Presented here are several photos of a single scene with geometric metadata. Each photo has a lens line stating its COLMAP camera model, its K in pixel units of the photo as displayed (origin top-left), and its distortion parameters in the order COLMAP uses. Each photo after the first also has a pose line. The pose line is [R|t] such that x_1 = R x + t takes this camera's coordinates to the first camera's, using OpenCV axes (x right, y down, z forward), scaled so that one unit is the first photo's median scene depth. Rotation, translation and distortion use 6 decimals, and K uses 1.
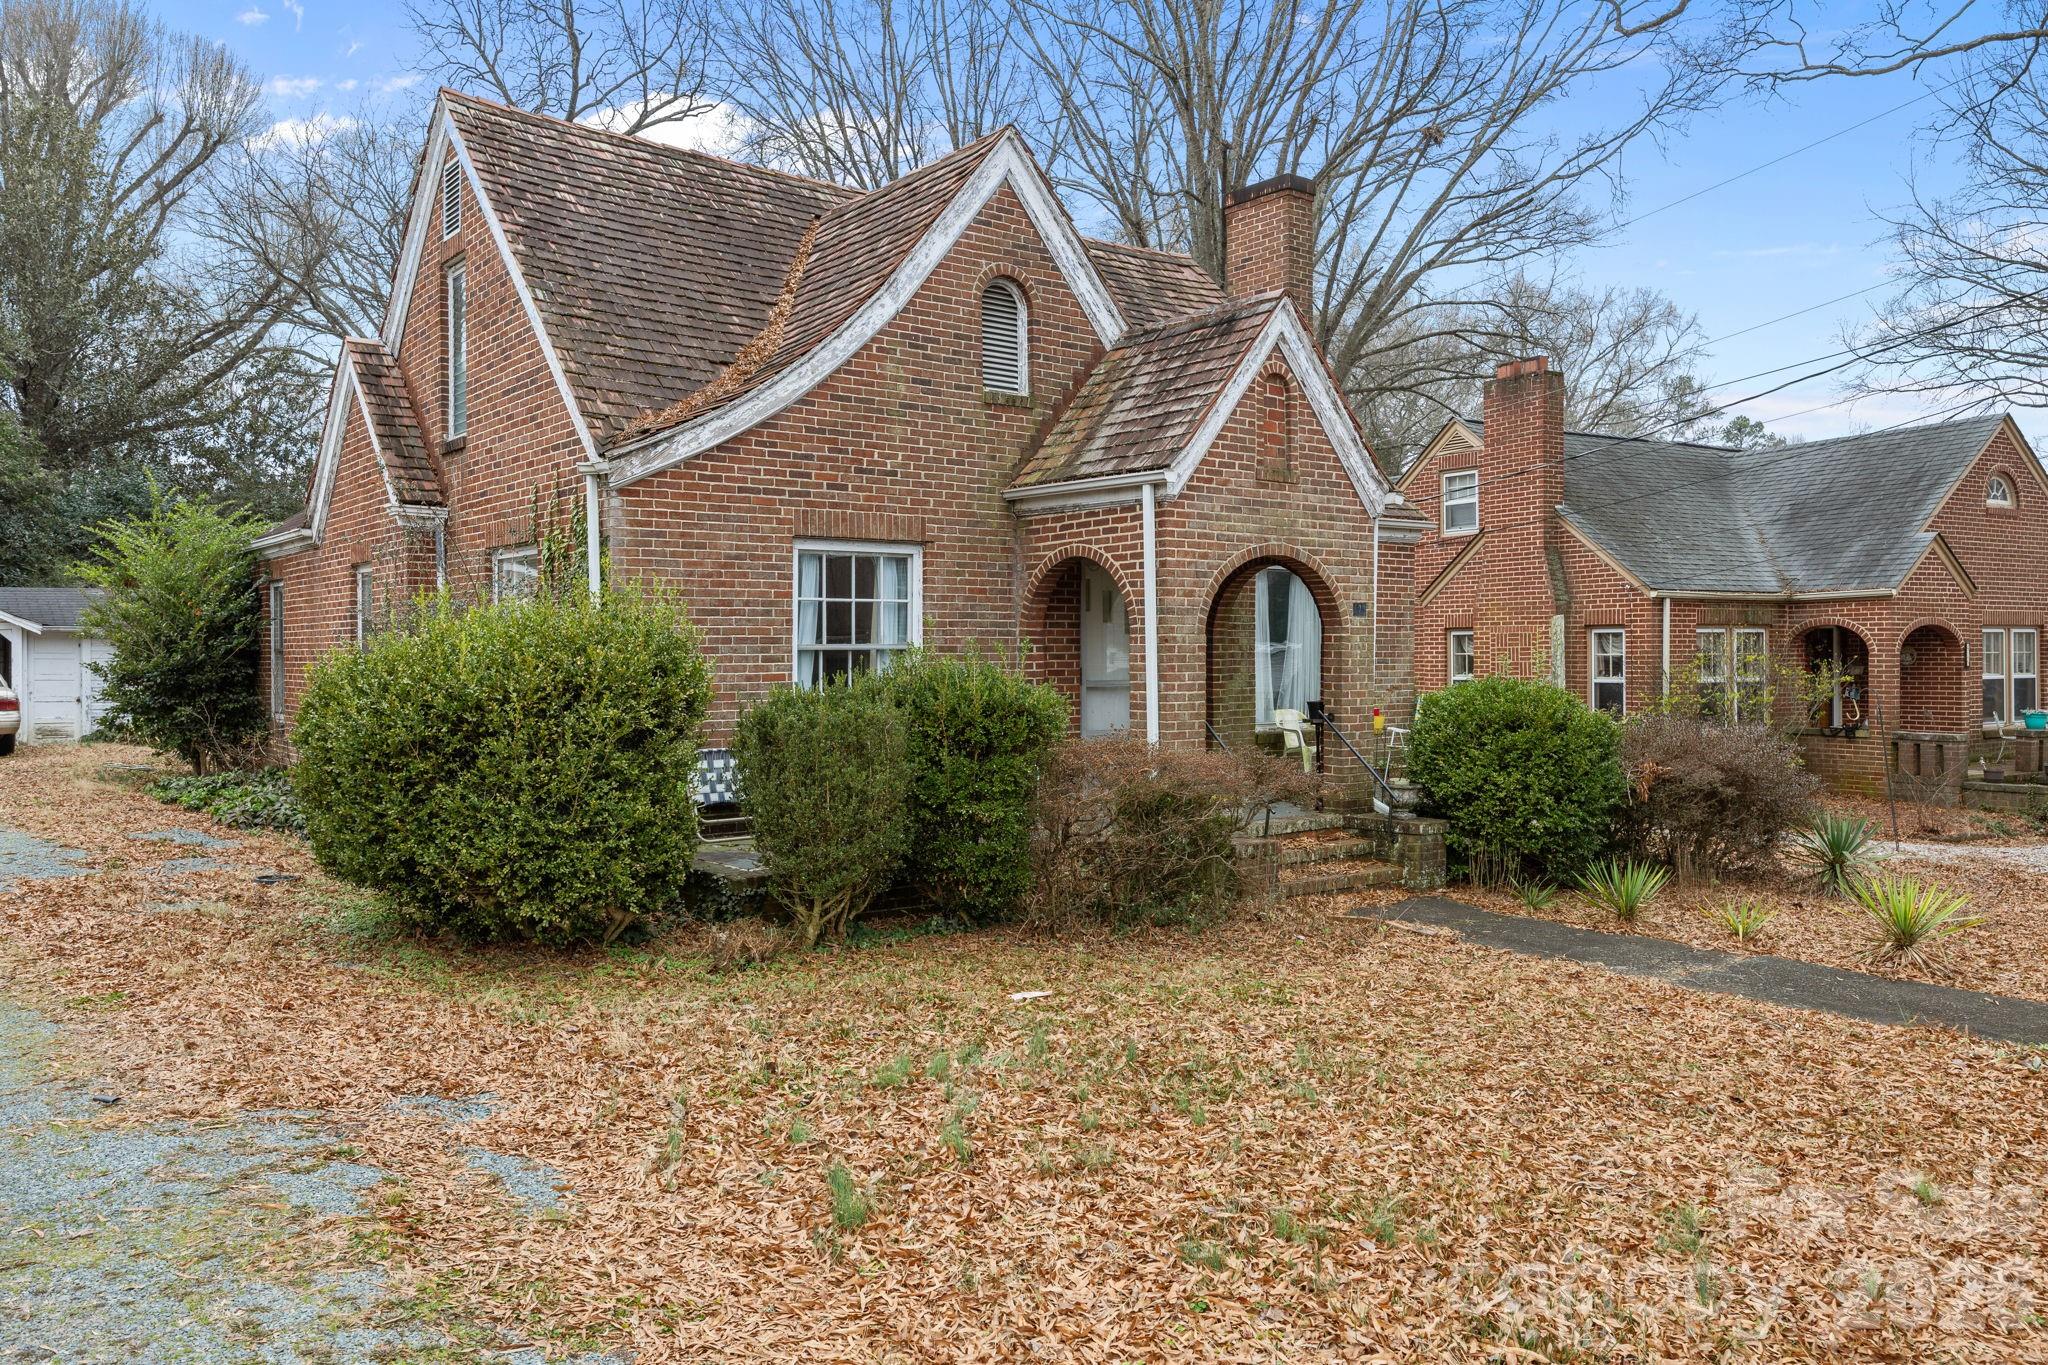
lens RADIAL K [[1514.8, 0, 1025.7], [0, 1514.8, 711.4], [0, 0, 1]] dist [-0.030232, -0.000599]
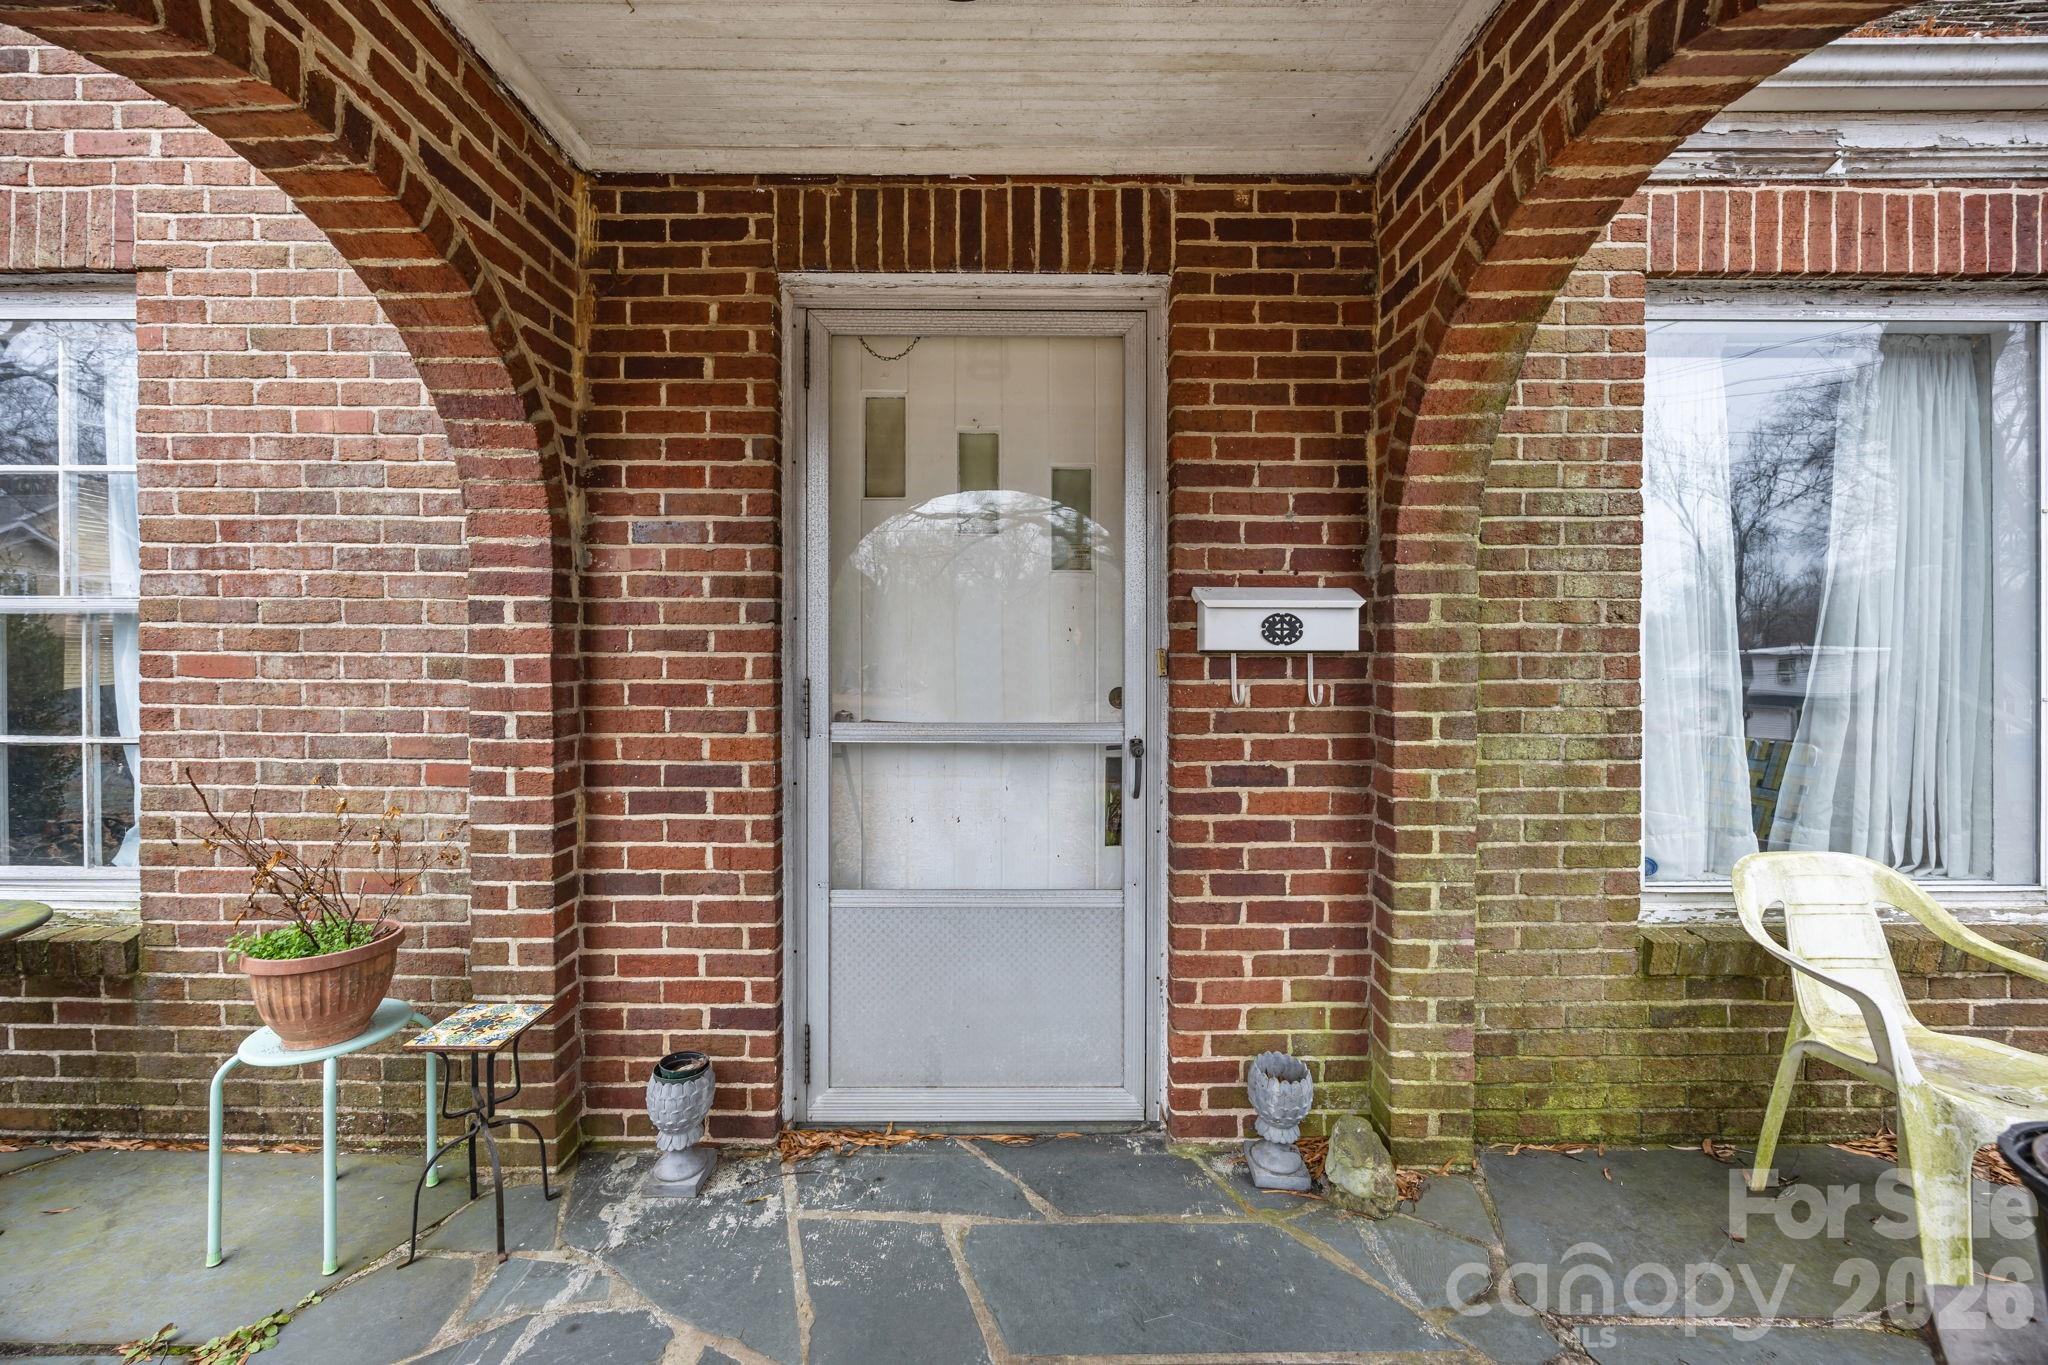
lens RADIAL K [[781.1, 0, 1022.9], [0, 781.1, 660.9], [0, 0, 1]] dist [-0.000567, -0.000347]
pose [[0.794347, 0.007700, -0.607415, 0.176420], [-0.024627, 0.999506, -0.019535, -0.032493], [0.606965, 0.030477, 0.794144, 0.981028]]
